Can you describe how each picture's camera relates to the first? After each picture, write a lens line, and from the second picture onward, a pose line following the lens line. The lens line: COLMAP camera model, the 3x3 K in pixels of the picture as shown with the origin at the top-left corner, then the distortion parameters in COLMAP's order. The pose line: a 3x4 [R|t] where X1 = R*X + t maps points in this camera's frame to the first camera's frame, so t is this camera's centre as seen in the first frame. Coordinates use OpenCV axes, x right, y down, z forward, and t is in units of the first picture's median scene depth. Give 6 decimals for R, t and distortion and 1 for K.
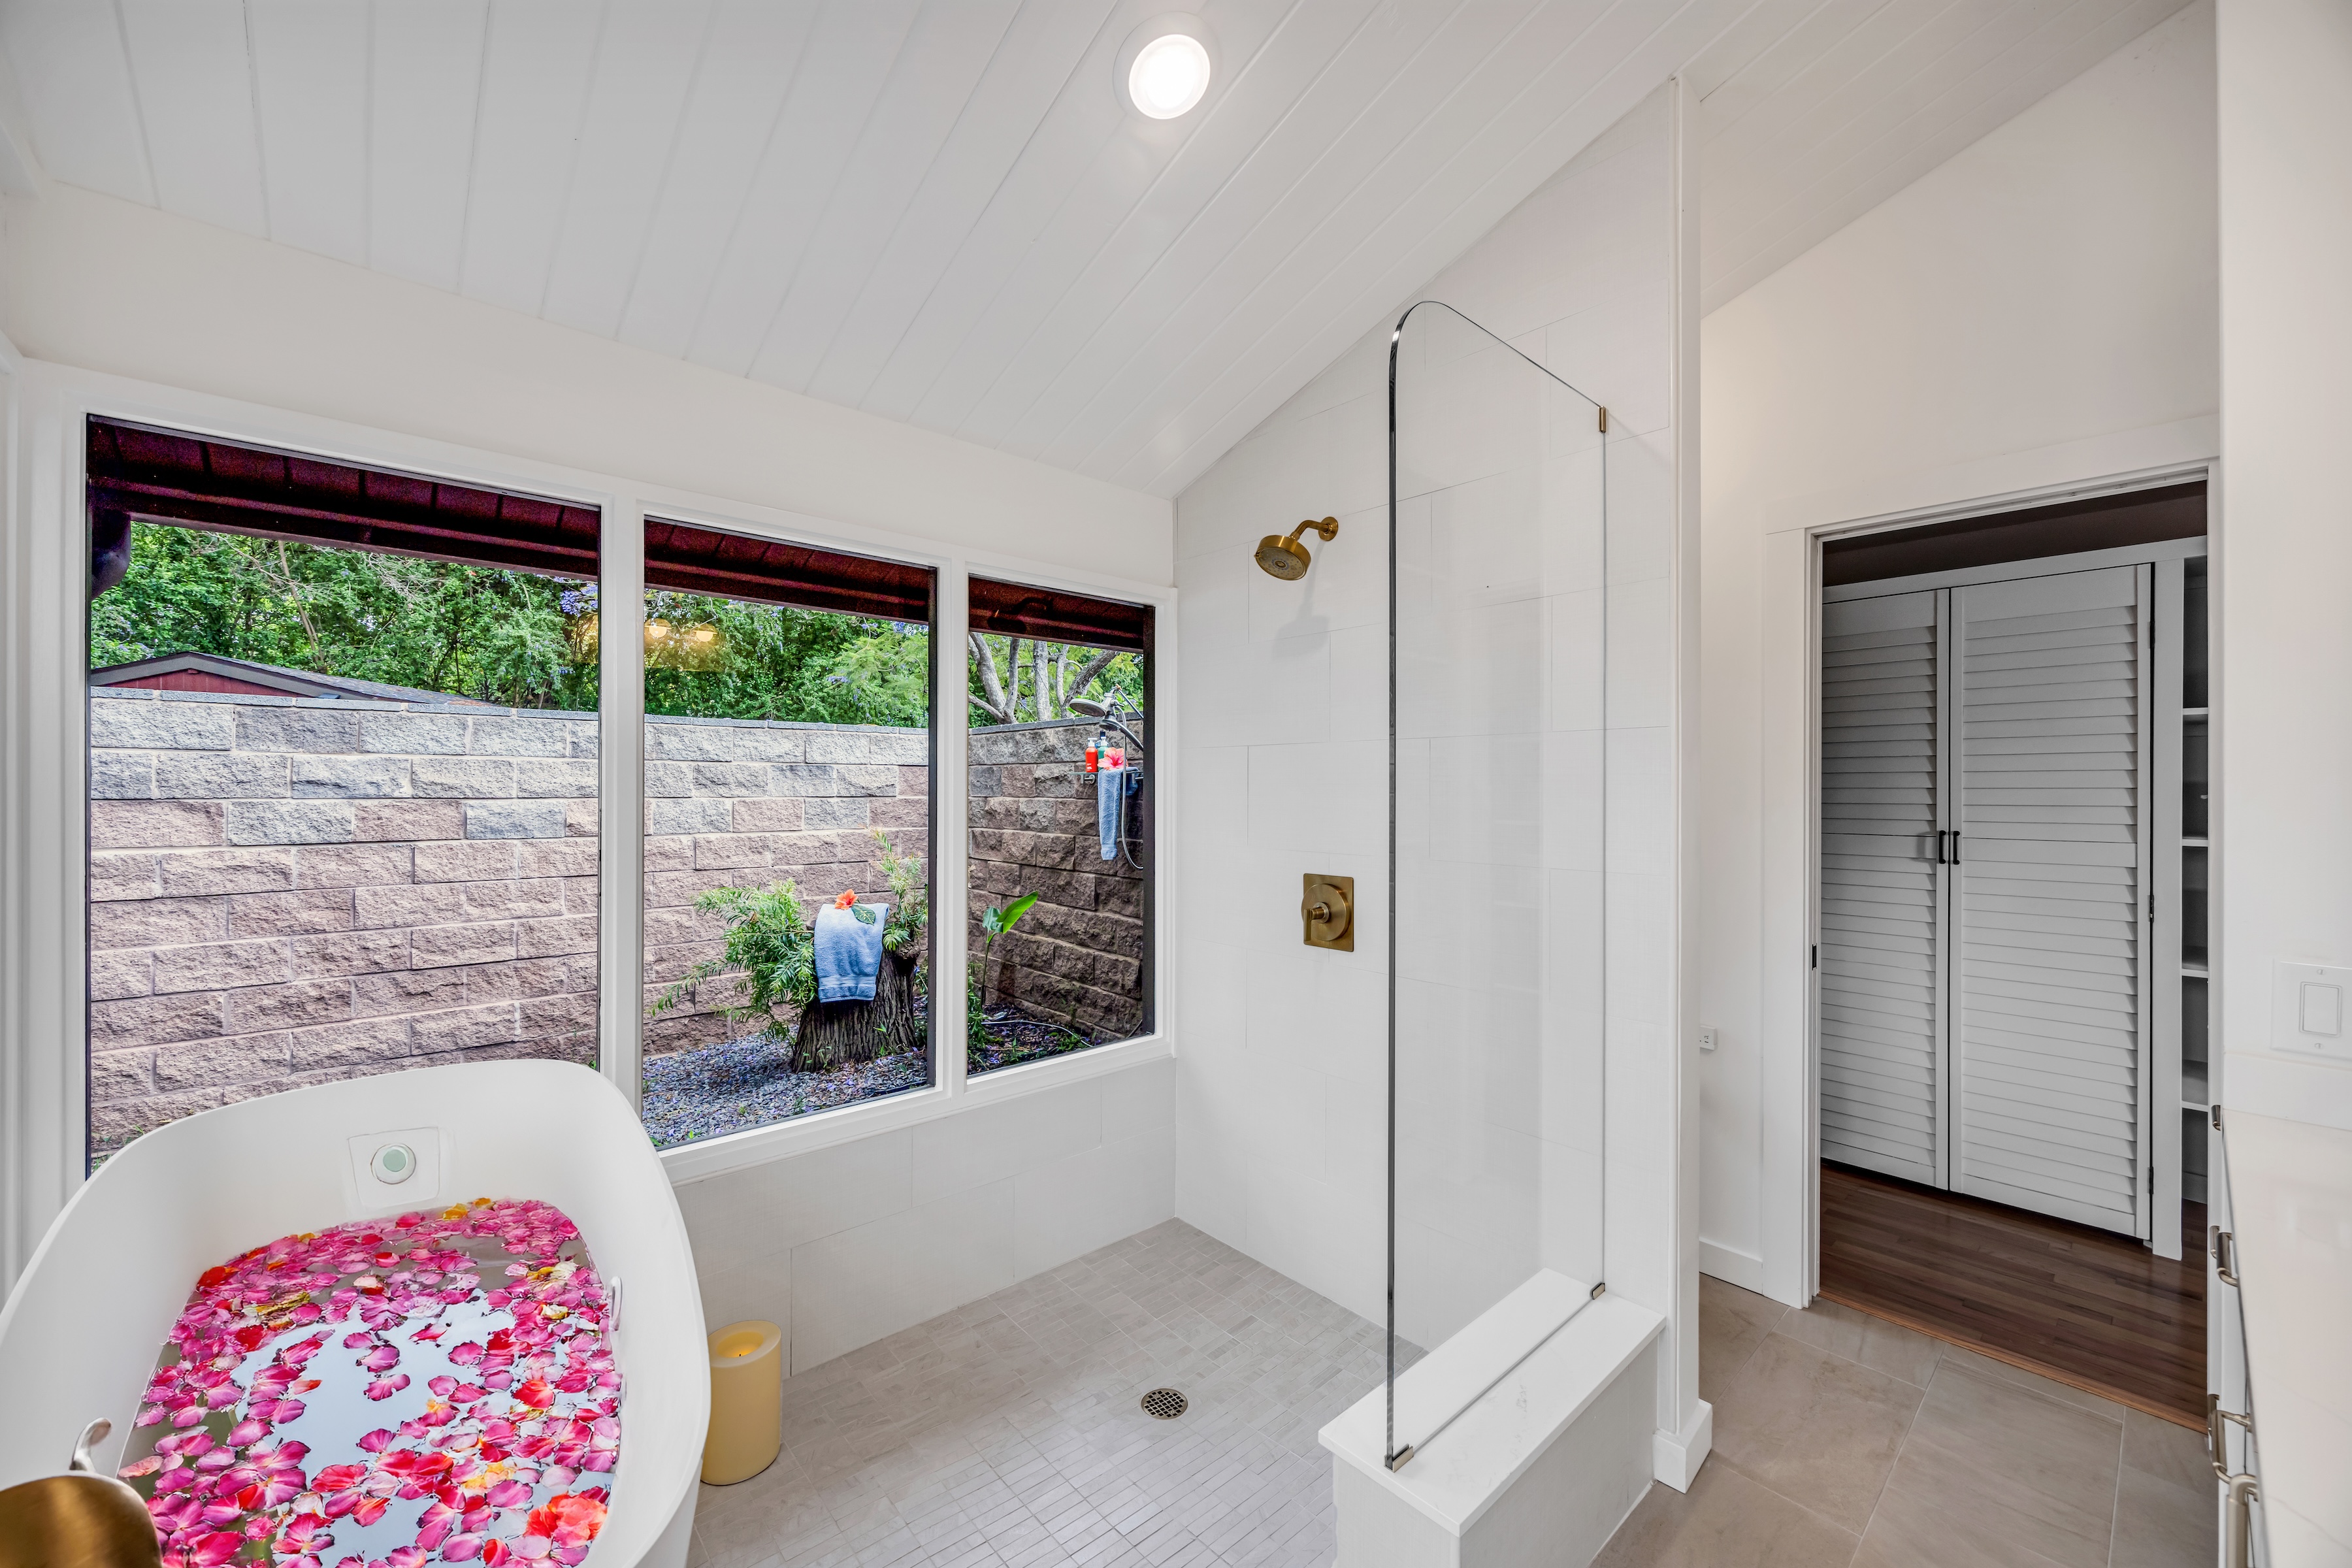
lens RADIAL K [[915.3, 0, 1176.9], [0, 915.3, 780.5], [0, 0, 1]] dist [-0.000199, -0.000007]
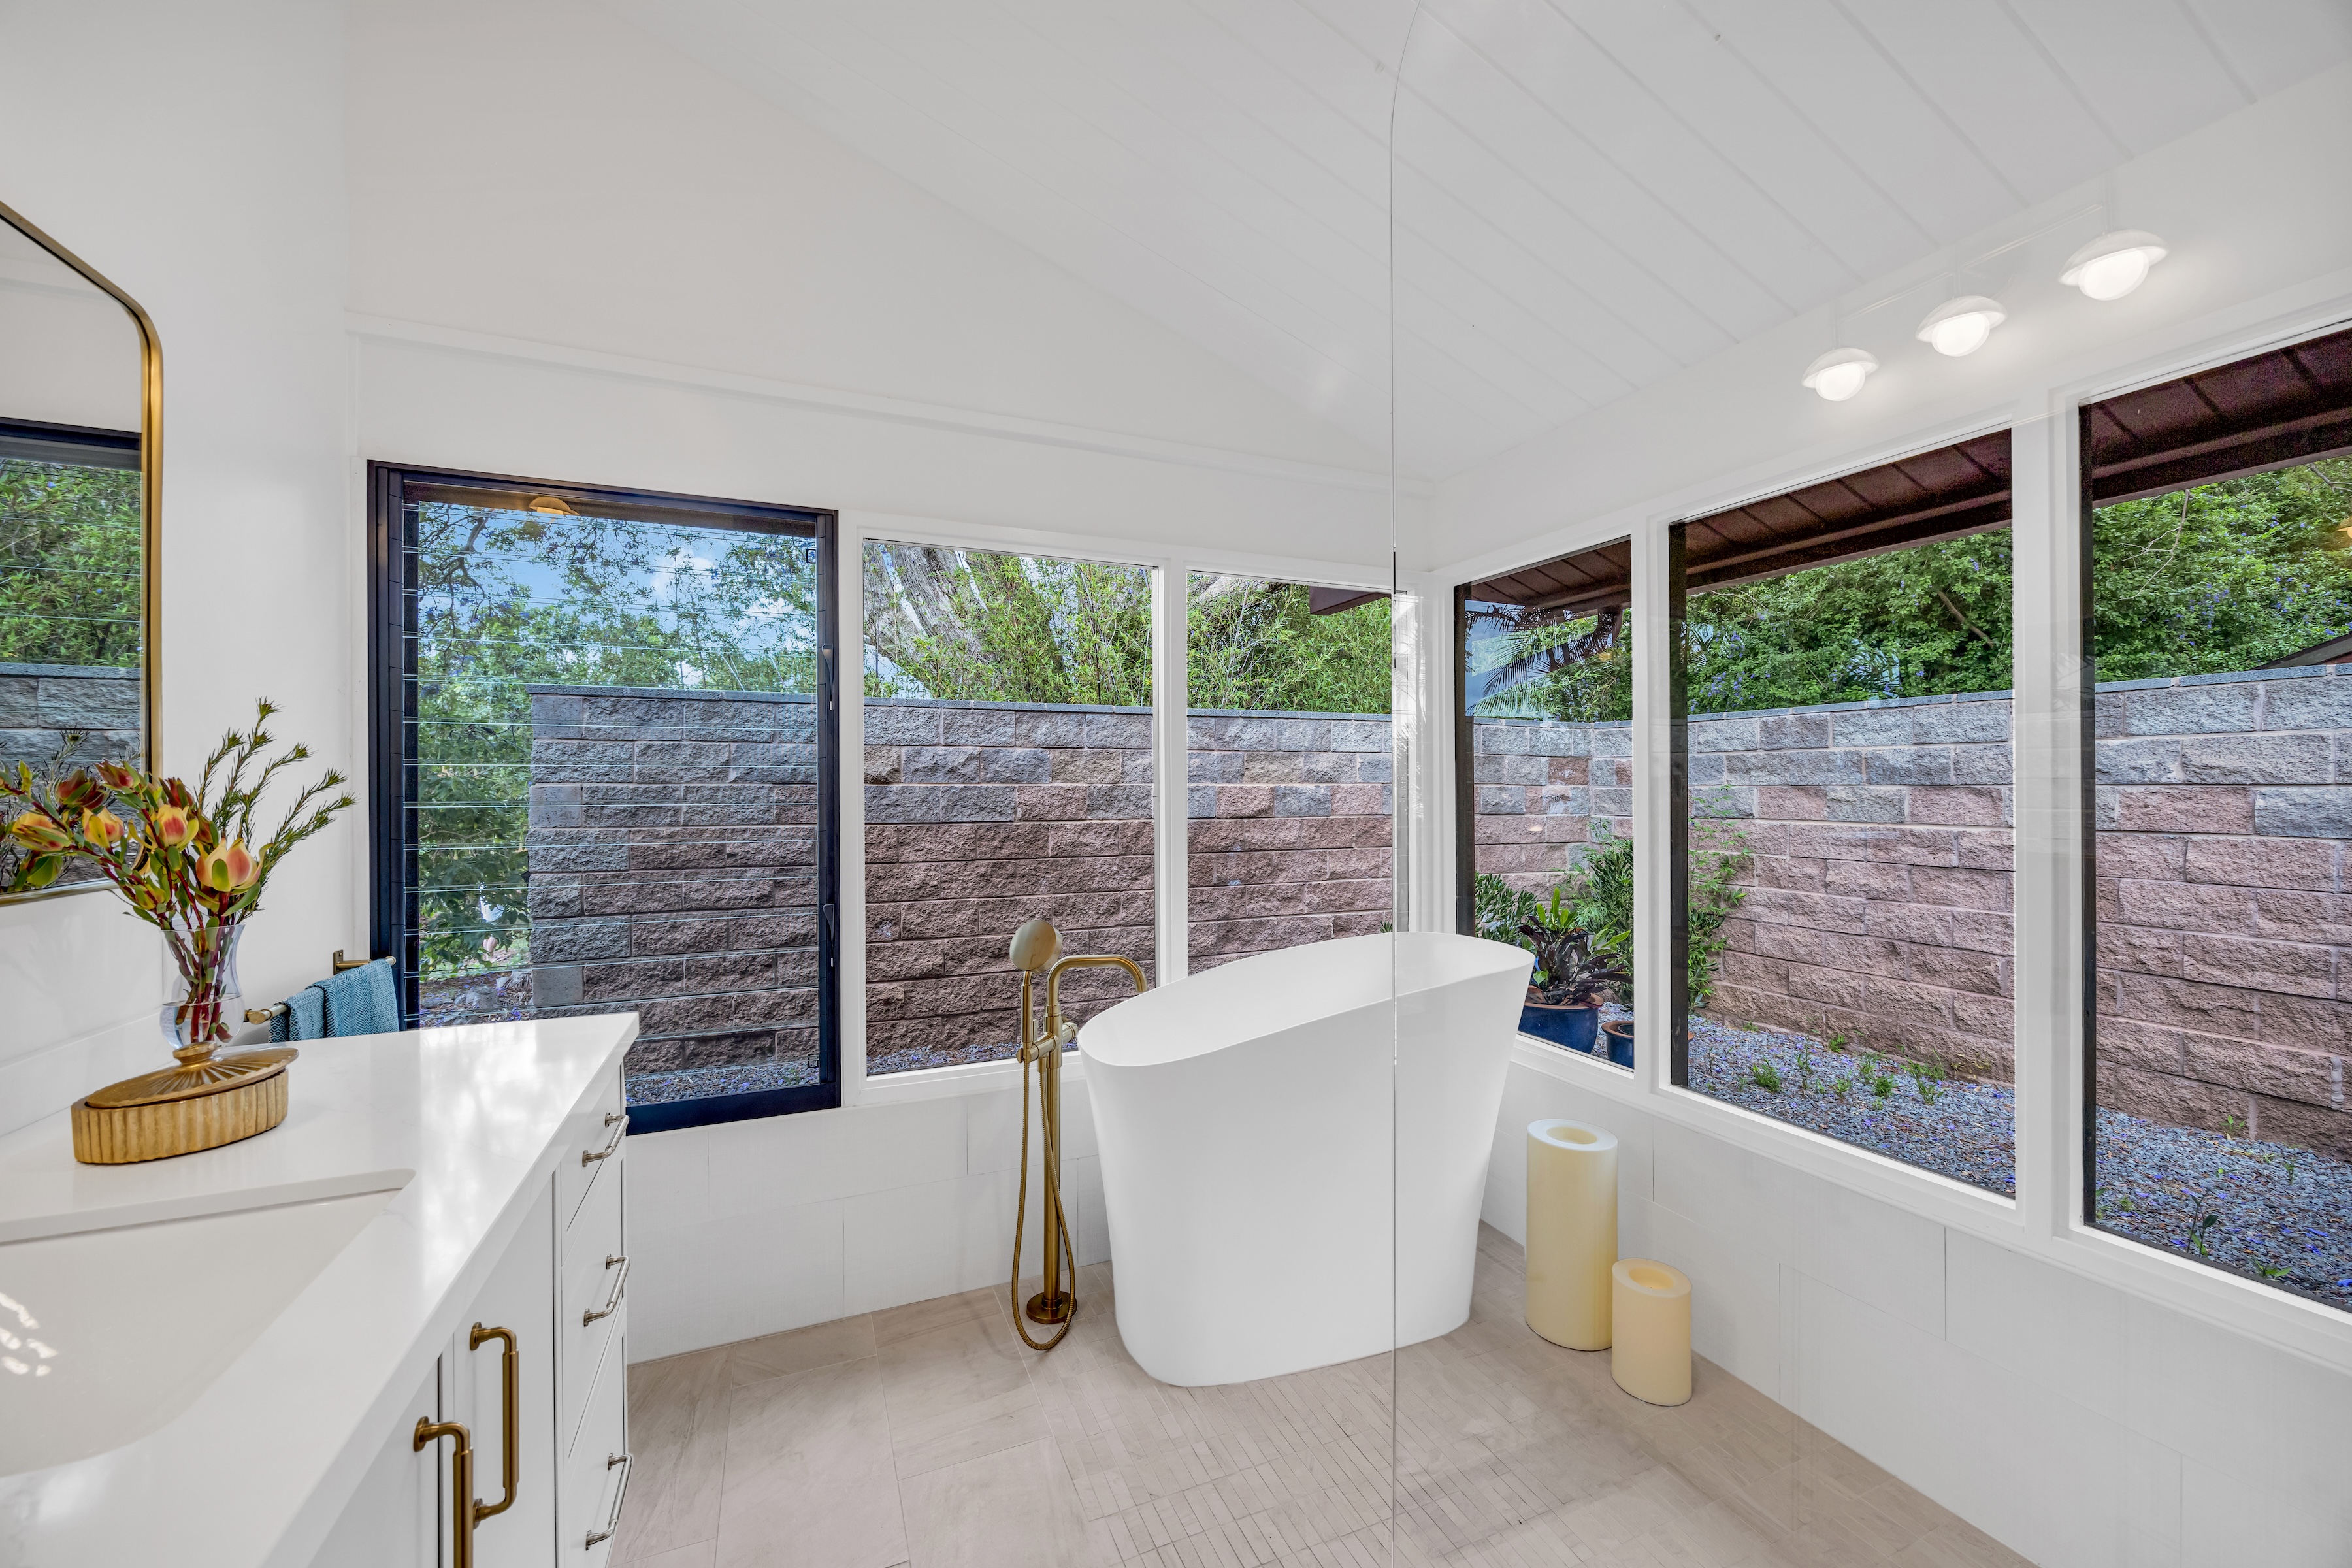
lens RADIAL K [[915.3, 0, 1177.3], [0, 915.3, 789.2], [0, 0, 1]] dist [-0.000199, -0.000007]
pose [[-0.319759, -0.004336, -0.947489, 0.290999], [0.004759, 0.999970, -0.006182, 0.023555], [0.947487, -0.006485, -0.319729, 0.345798]]
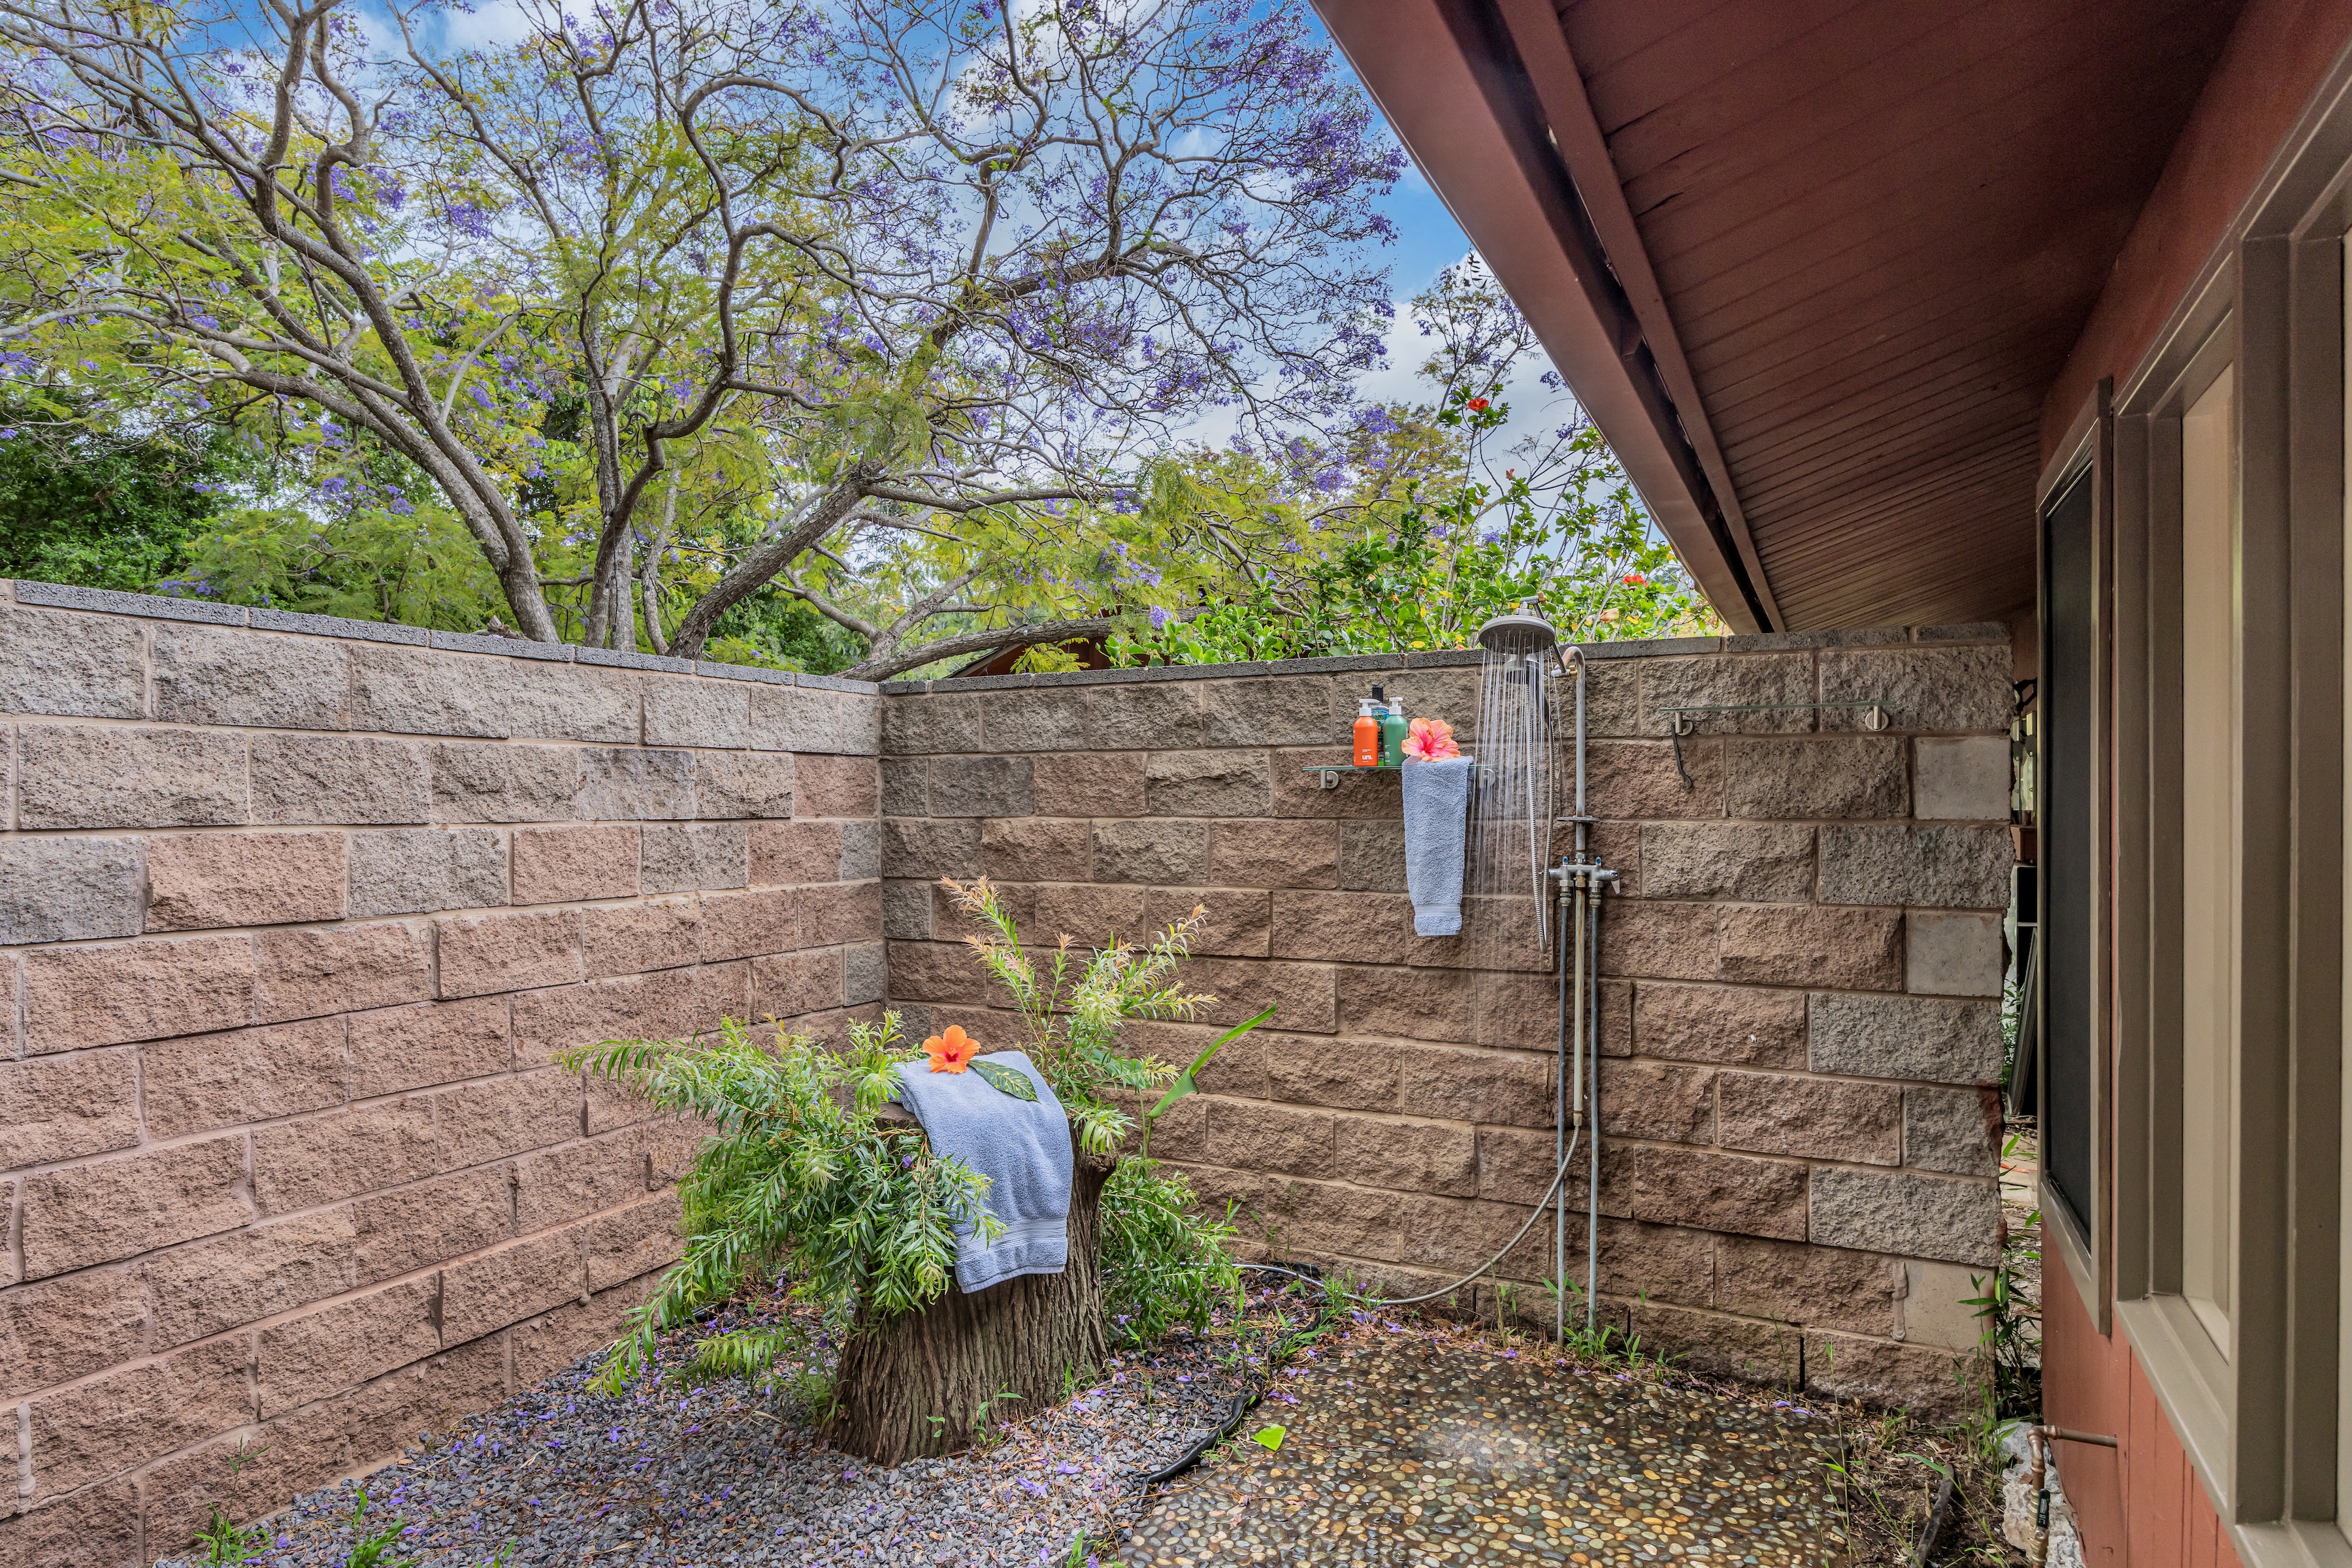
lens RADIAL K [[1400.7, 0, 1174.6], [0, 1400.7, 797.7], [0, 0, 1]] dist [-0.000840, -0.001562]
pose [[0.925410, -0.004560, 0.378940, -0.514131], [0.003196, 0.999986, 0.004229, 0.005596], [-0.378954, -0.002703, 0.925412, 0.328935]]
